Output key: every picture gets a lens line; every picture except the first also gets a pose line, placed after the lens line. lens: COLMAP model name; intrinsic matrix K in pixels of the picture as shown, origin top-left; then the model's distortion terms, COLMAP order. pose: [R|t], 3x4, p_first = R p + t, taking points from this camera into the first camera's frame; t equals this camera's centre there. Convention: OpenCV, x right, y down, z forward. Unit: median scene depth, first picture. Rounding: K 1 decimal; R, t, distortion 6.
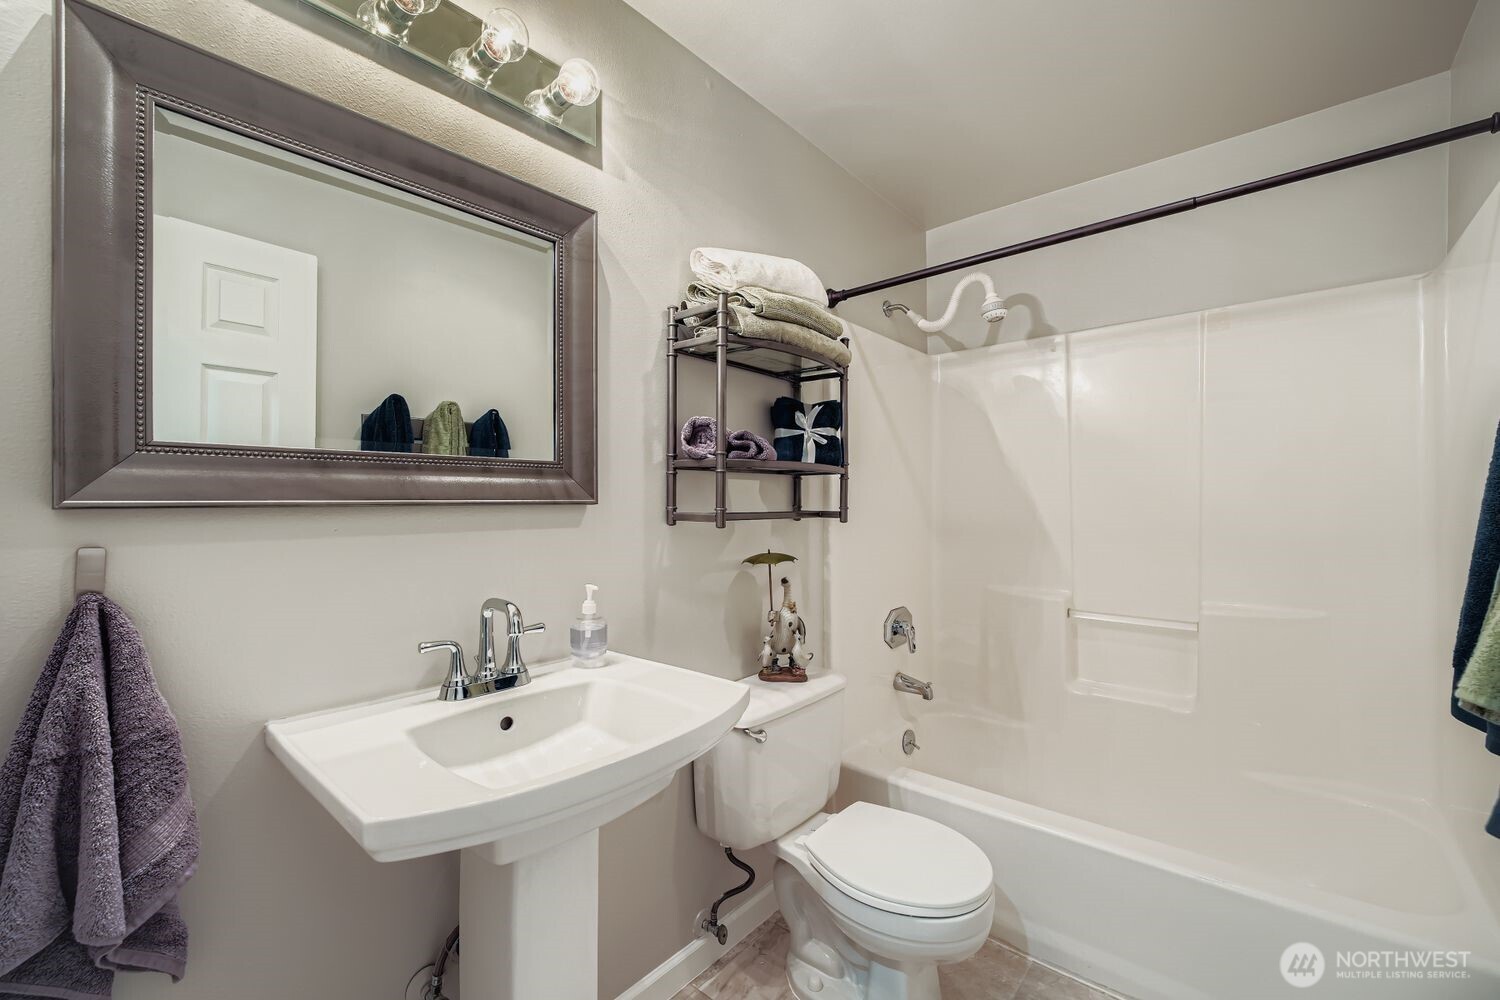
lens RADIAL K [[618.5, 0, 750.2], [0, 618.5, 498.5], [0, 0, 1]] dist [-0.007122, -0.000234]
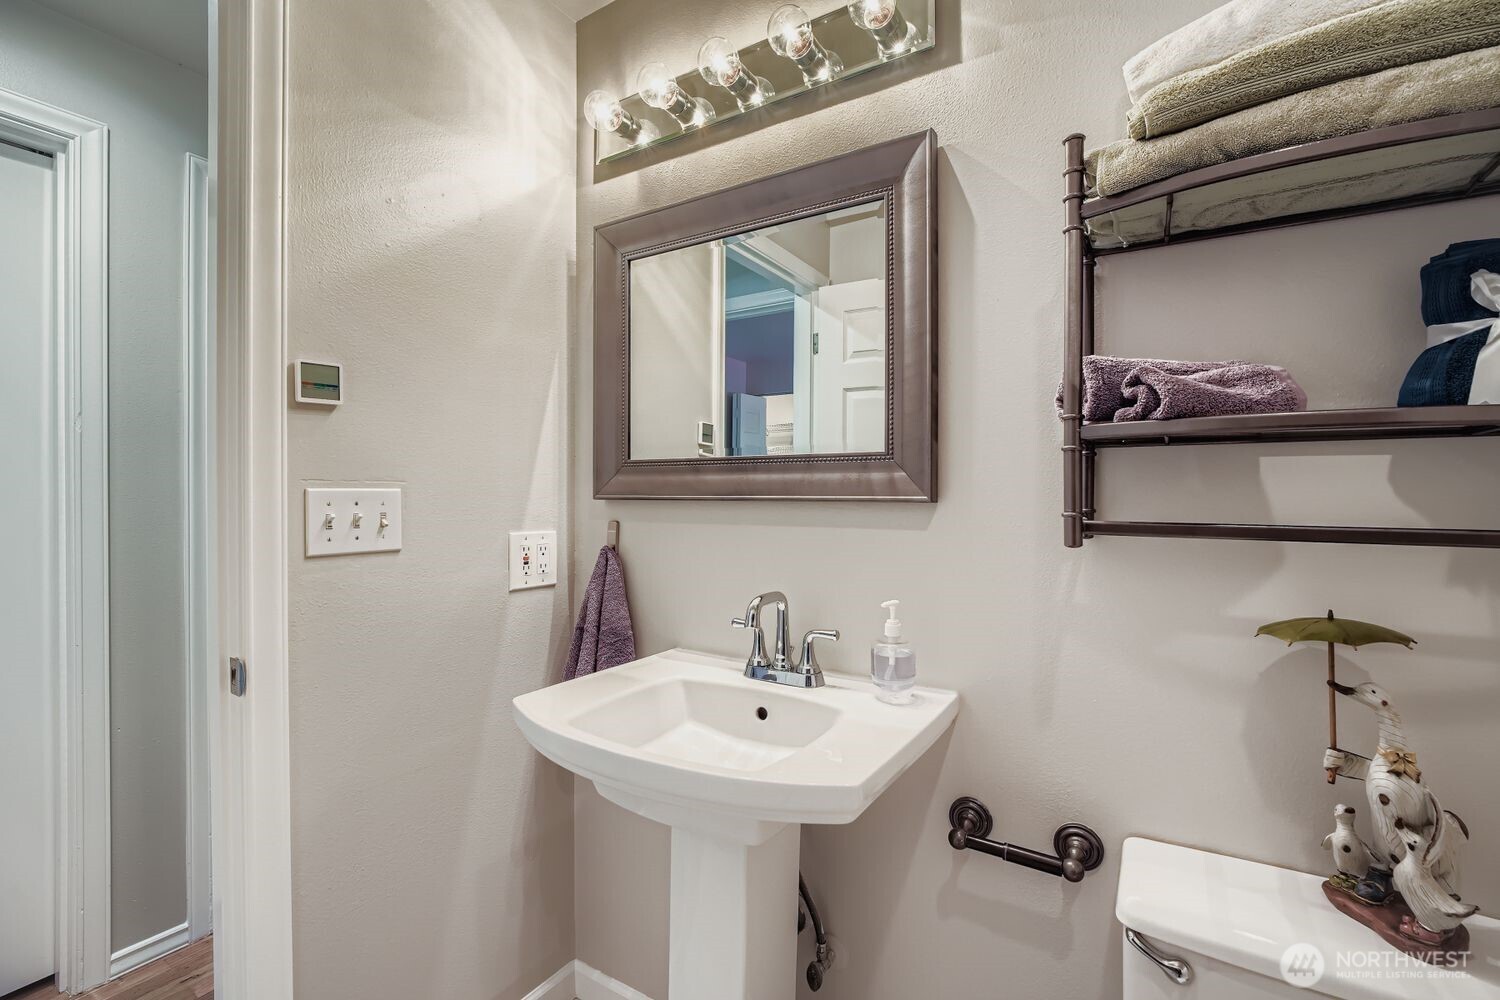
lens RADIAL K [[676.3, 0, 749.2], [0, 676.3, 498.9], [0, 0, 1]] dist [-0.005371, -0.000237]
pose [[0.152892, 0.006684, -0.988220, 0.583876], [-0.003076, 0.999976, 0.006287, 0.000018], [0.988238, 0.002078, 0.152909, 0.664691]]
